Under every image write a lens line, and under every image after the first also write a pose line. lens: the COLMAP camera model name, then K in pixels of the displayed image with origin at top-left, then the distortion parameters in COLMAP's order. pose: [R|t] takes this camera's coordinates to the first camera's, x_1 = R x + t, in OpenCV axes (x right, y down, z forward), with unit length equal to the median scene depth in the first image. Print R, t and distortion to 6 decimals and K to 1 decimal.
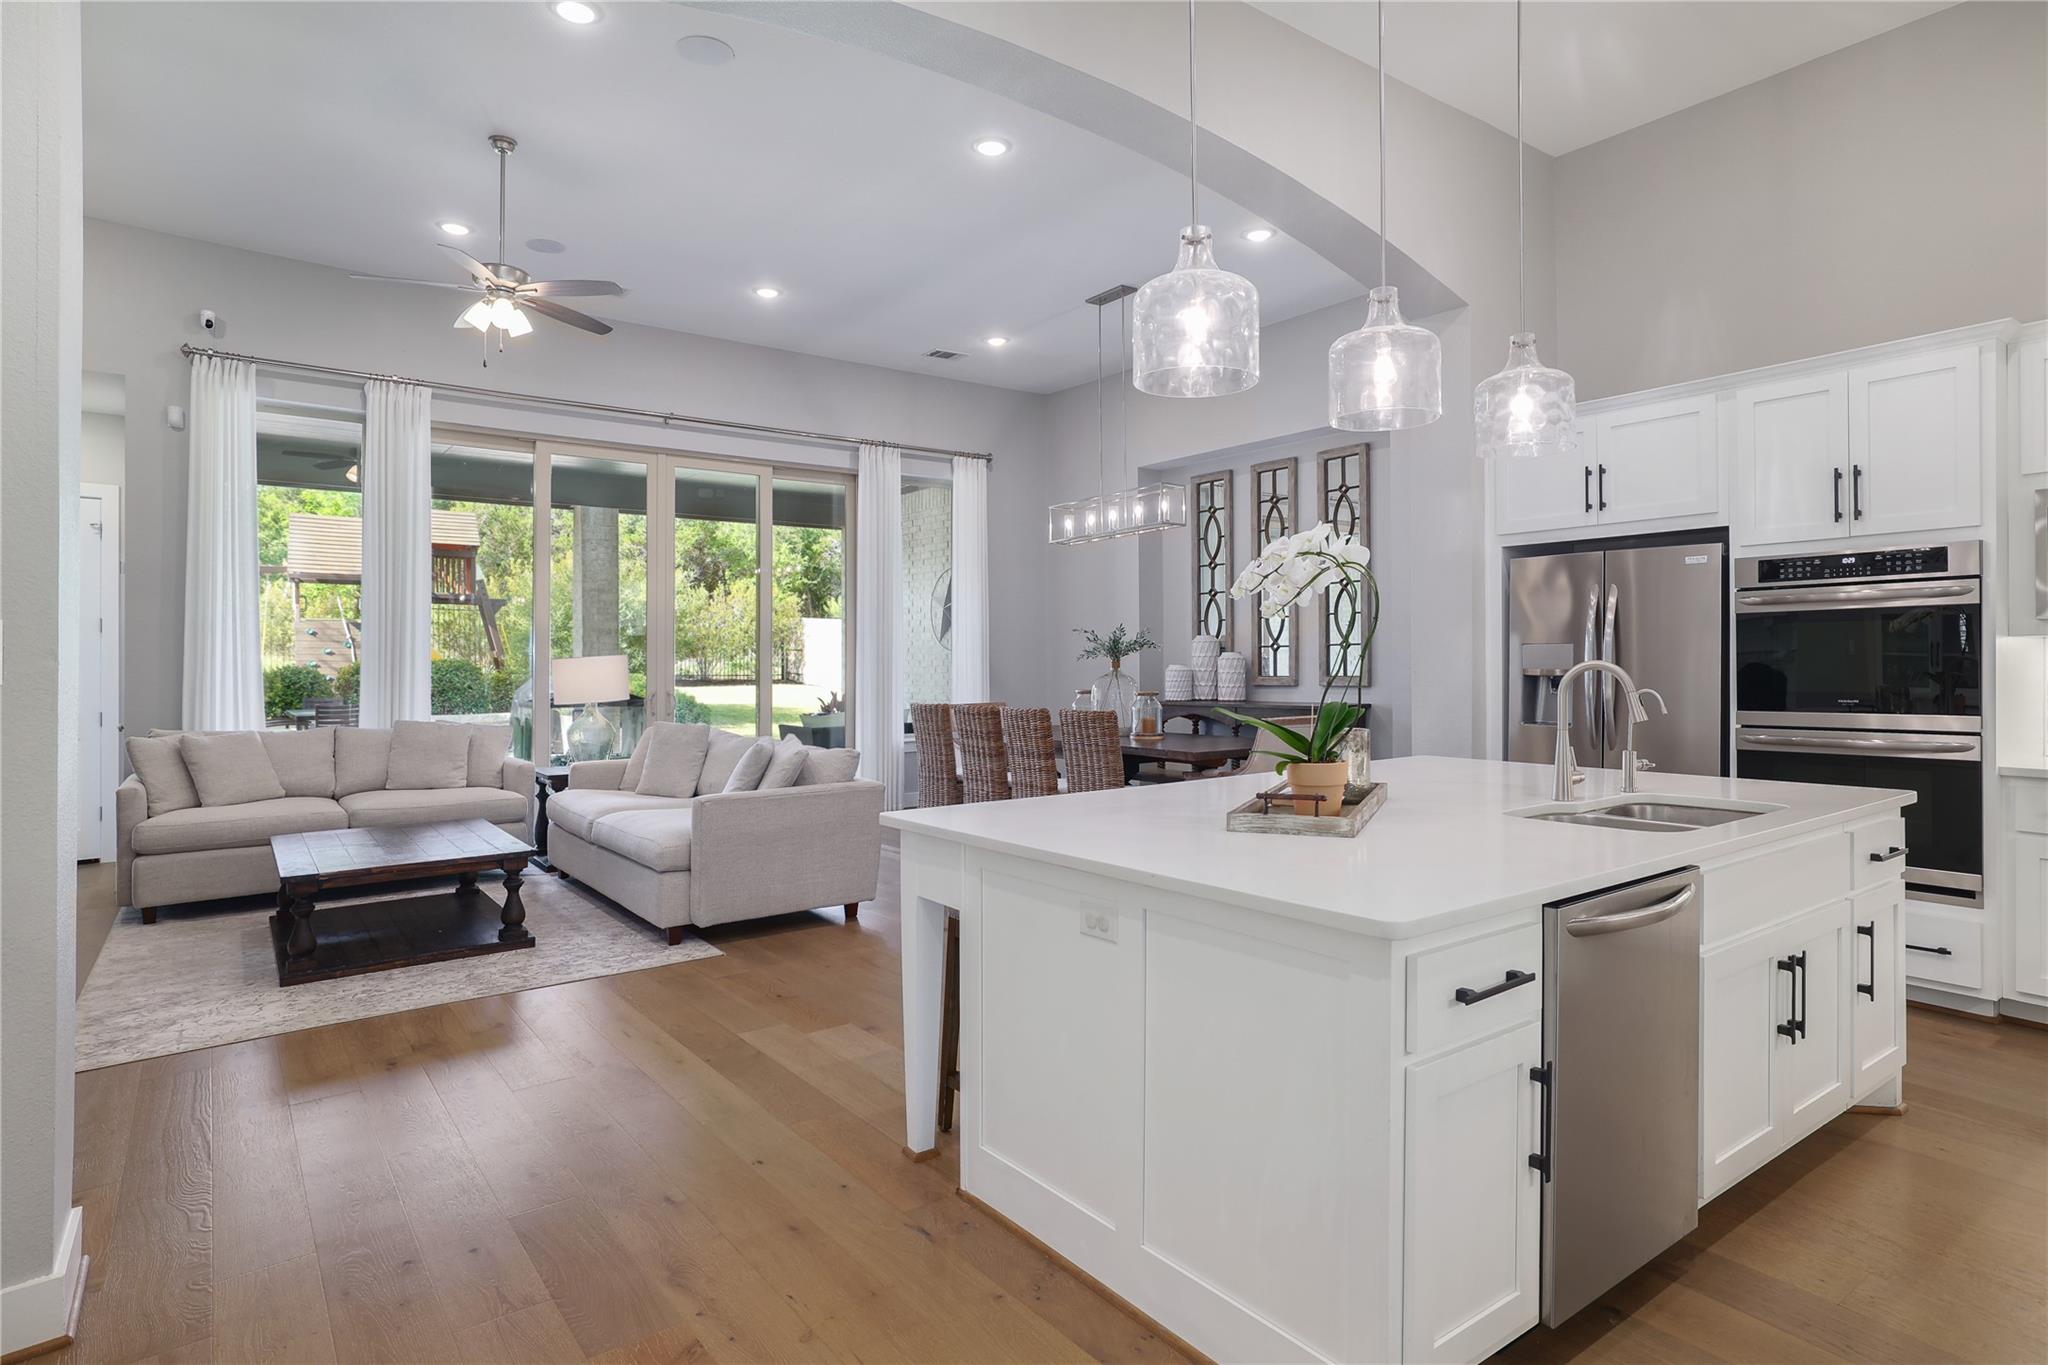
lens RADIAL K [[995.1, 0, 1012.0], [0, 995.1, 671.4], [0, 0, 1]] dist [-0.073039, 0.026968]
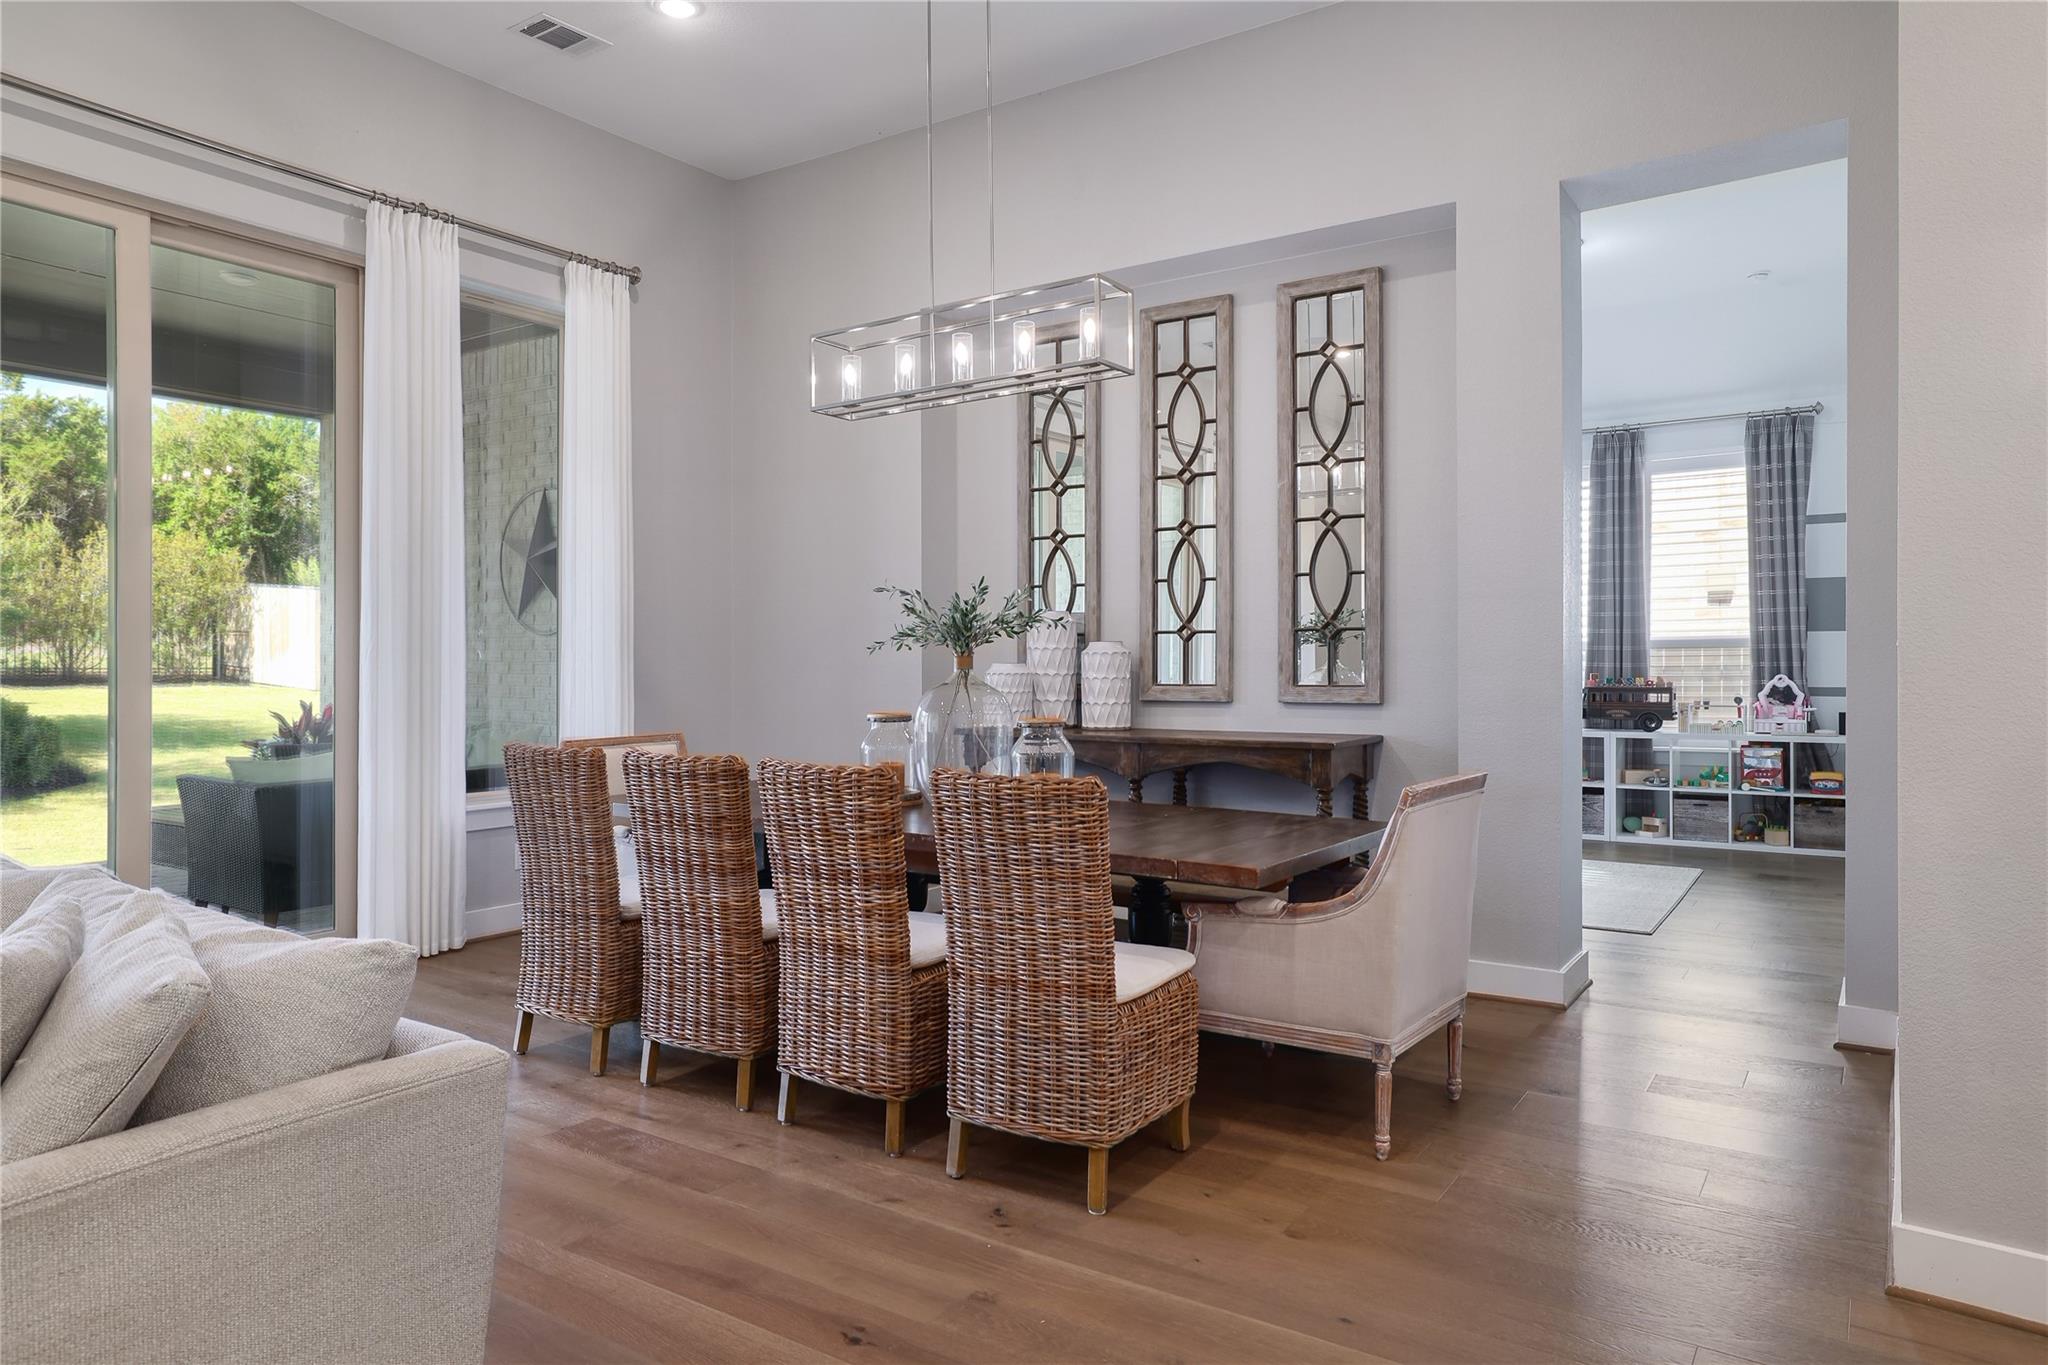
lens RADIAL K [[1229.1, 0, 982.1], [0, 1229.1, 669.0], [0, 0, 1]] dist [0.001040, 0.040858]
pose [[0.947262, 0.006810, 0.320389, -0.061347], [-0.007333, 0.999973, 0.000427, -0.002947], [-0.320378, -0.002754, 0.947286, 0.327606]]
